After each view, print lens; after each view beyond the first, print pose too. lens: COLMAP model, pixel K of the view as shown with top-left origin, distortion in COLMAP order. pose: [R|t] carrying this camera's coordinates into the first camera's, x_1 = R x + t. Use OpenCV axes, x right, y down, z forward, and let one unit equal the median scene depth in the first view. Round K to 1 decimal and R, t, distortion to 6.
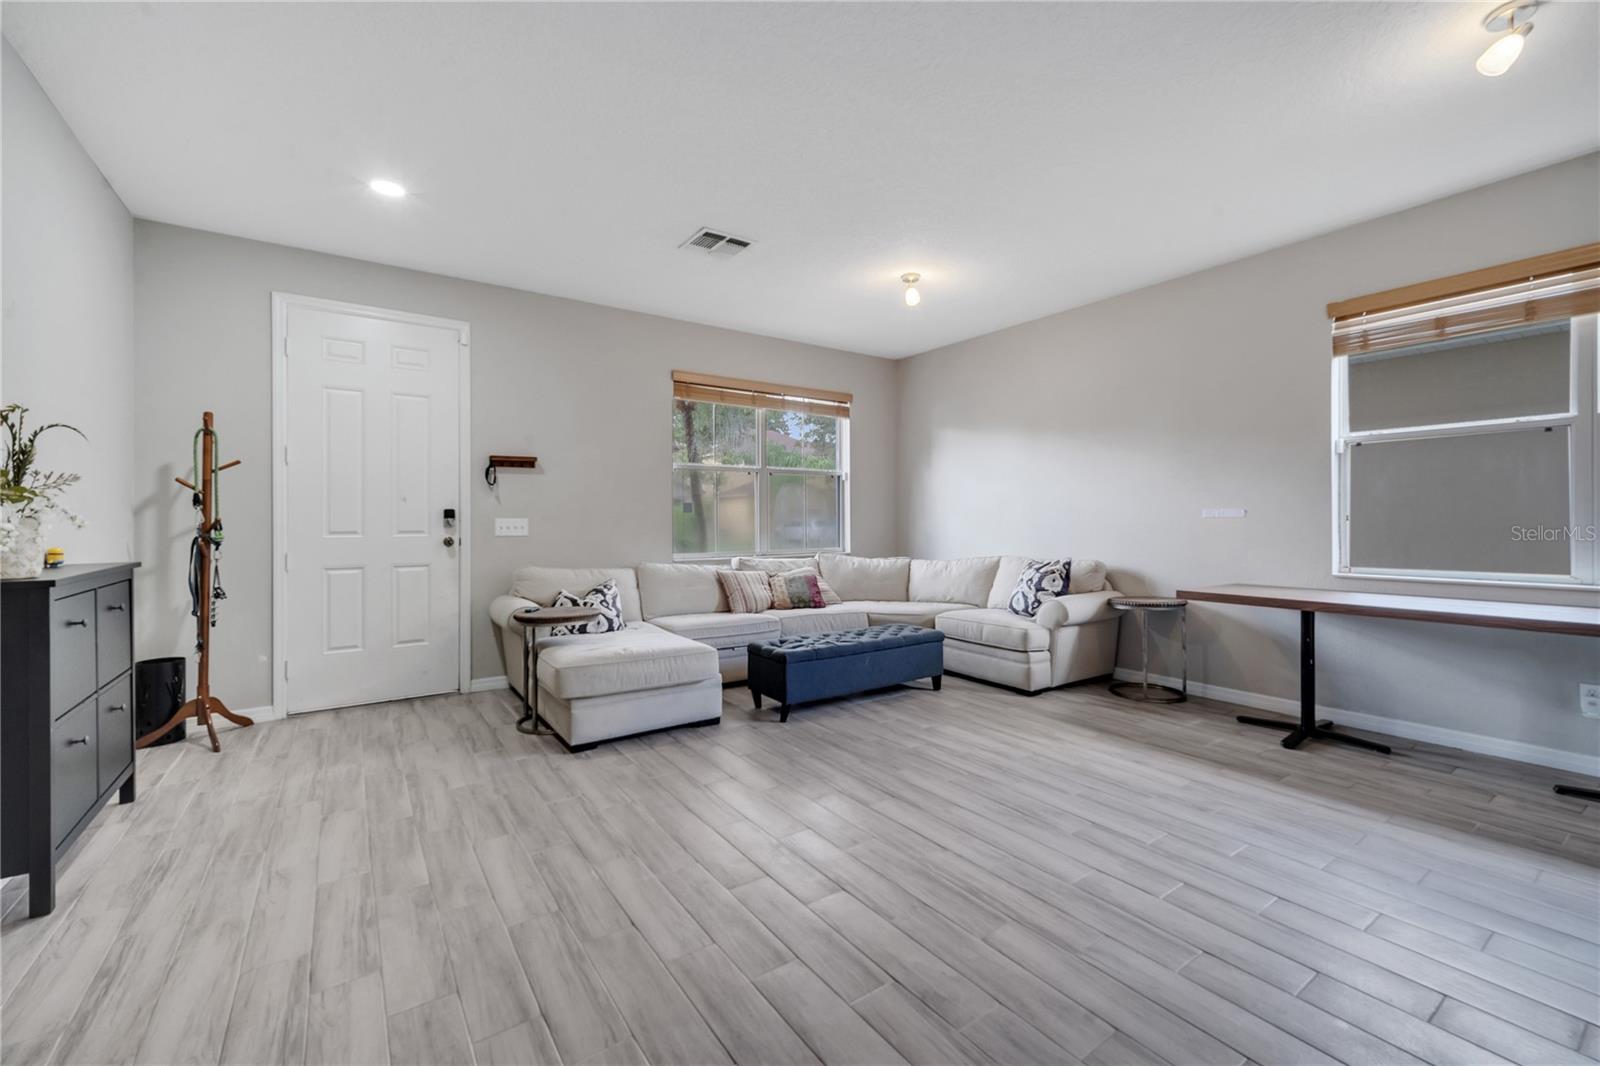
lens RADIAL K [[655.8, 0, 801.3], [0, 655.8, 517.4], [0, 0, 1]] dist [0.007862, -0.000496]
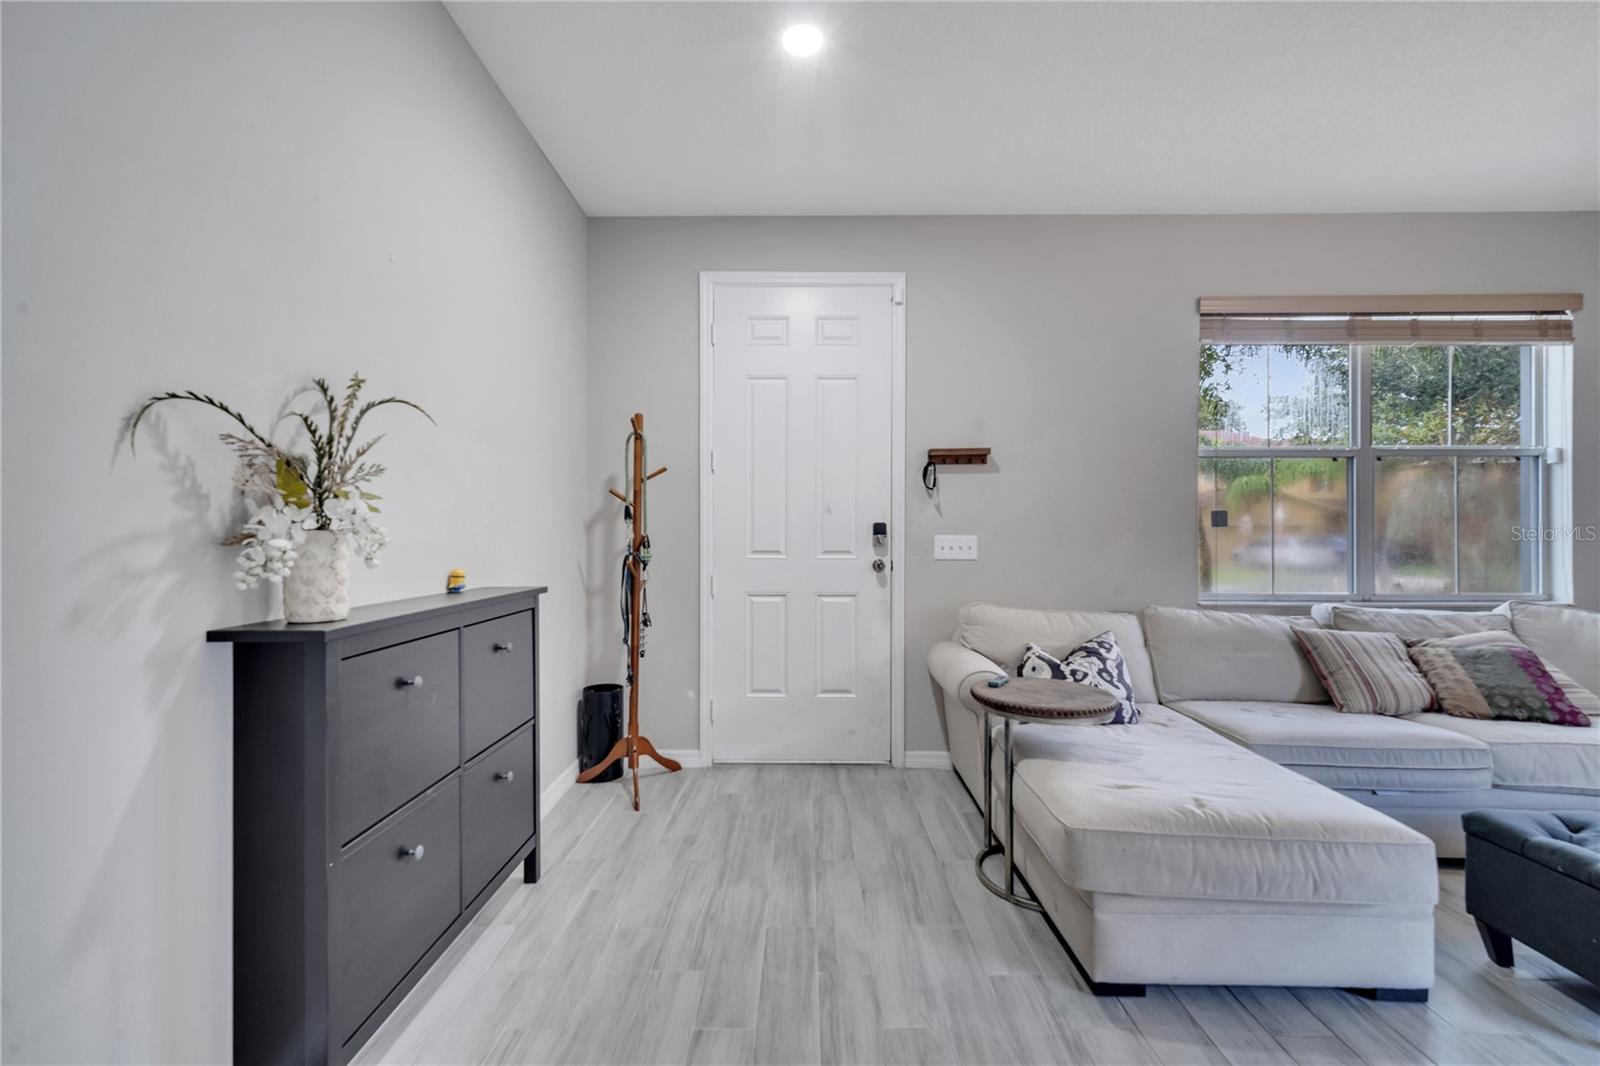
lens RADIAL K [[644.2, 0, 792.0], [0, 644.2, 540.6], [0, 0, 1]] dist [0.002400, -0.000198]
pose [[0.812631, 0.007145, -0.582735, -0.191196], [-0.002020, 0.999953, 0.009445, 0.001295], [0.582775, -0.006498, 0.812607, 0.349451]]
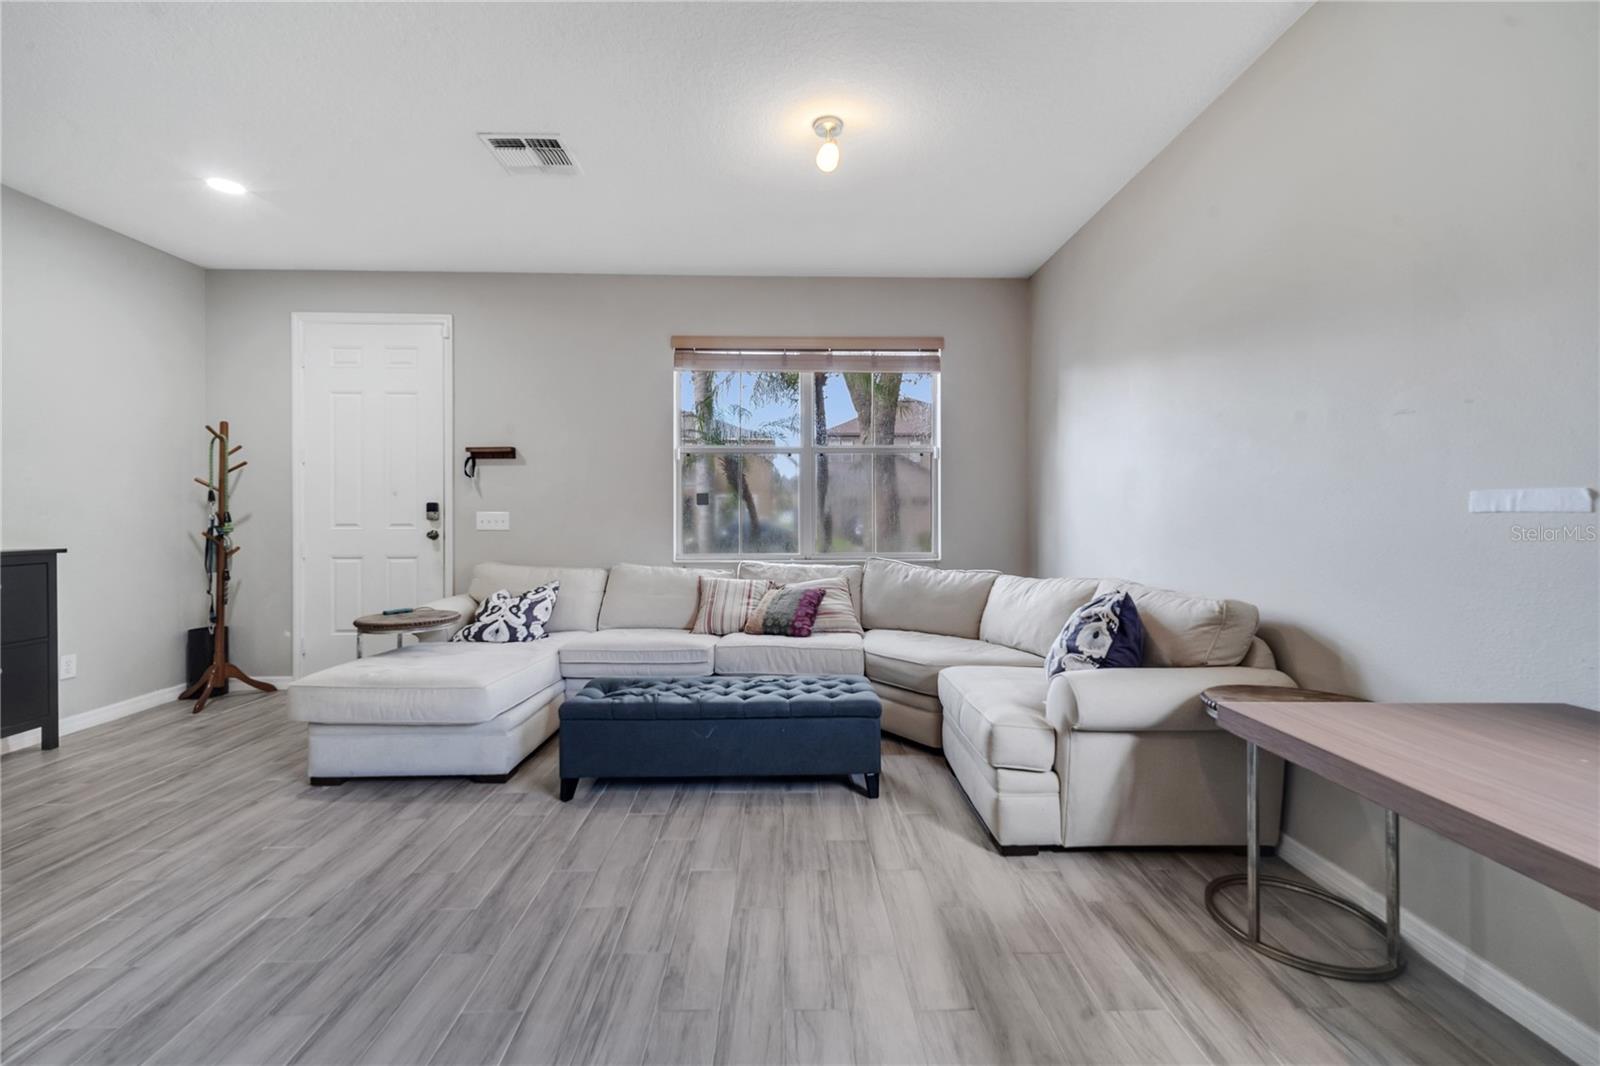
lens RADIAL K [[652.5, 0, 793.7], [0, 652.5, 516.2], [0, 0, 1]] dist [0.001863, -0.000589]
pose [[0.840160, 0.004609, -0.542319, 0.489427], [0.000664, 0.999954, 0.009528, -0.000850], [0.542339, -0.008365, 0.840118, 0.477694]]
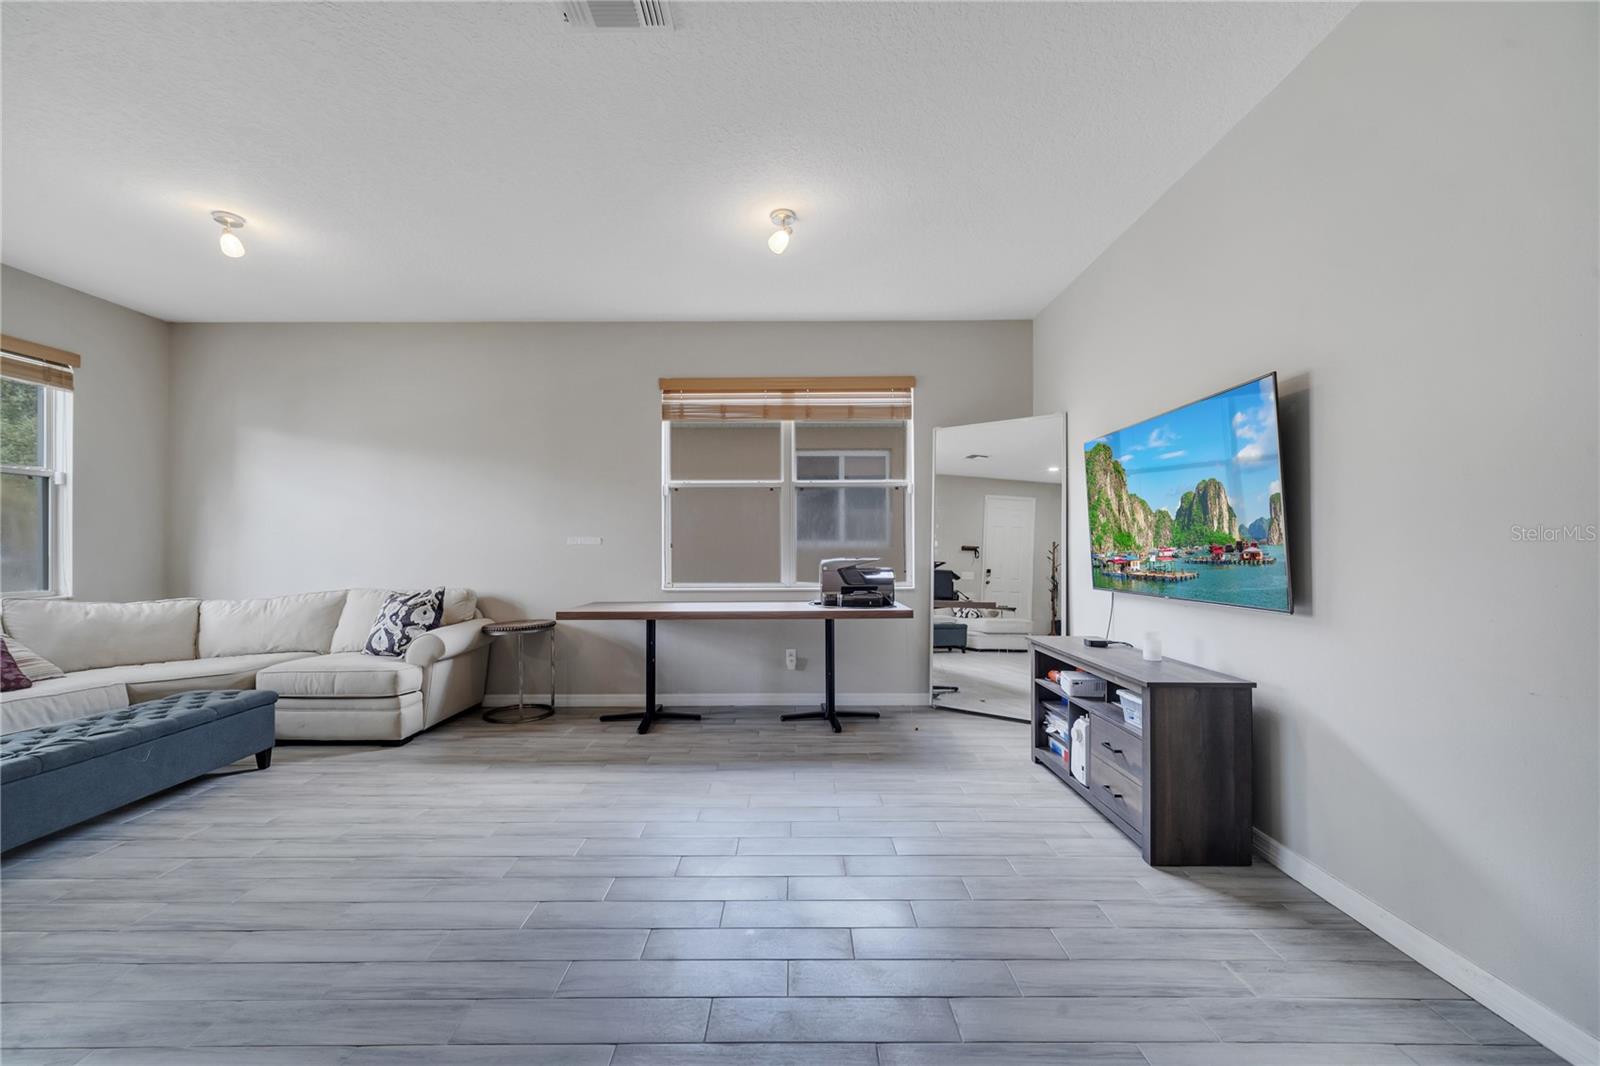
lens RADIAL K [[644.2, 0, 792.0], [0, 644.2, 540.6], [0, 0, 1]] dist [0.002400, -0.000198]
pose [[0.570818, 0.008955, 0.821028, -0.067087], [-0.004879, 0.999960, -0.007514, -0.000635], [-0.821062, 0.000284, 0.570838, 0.067741]]
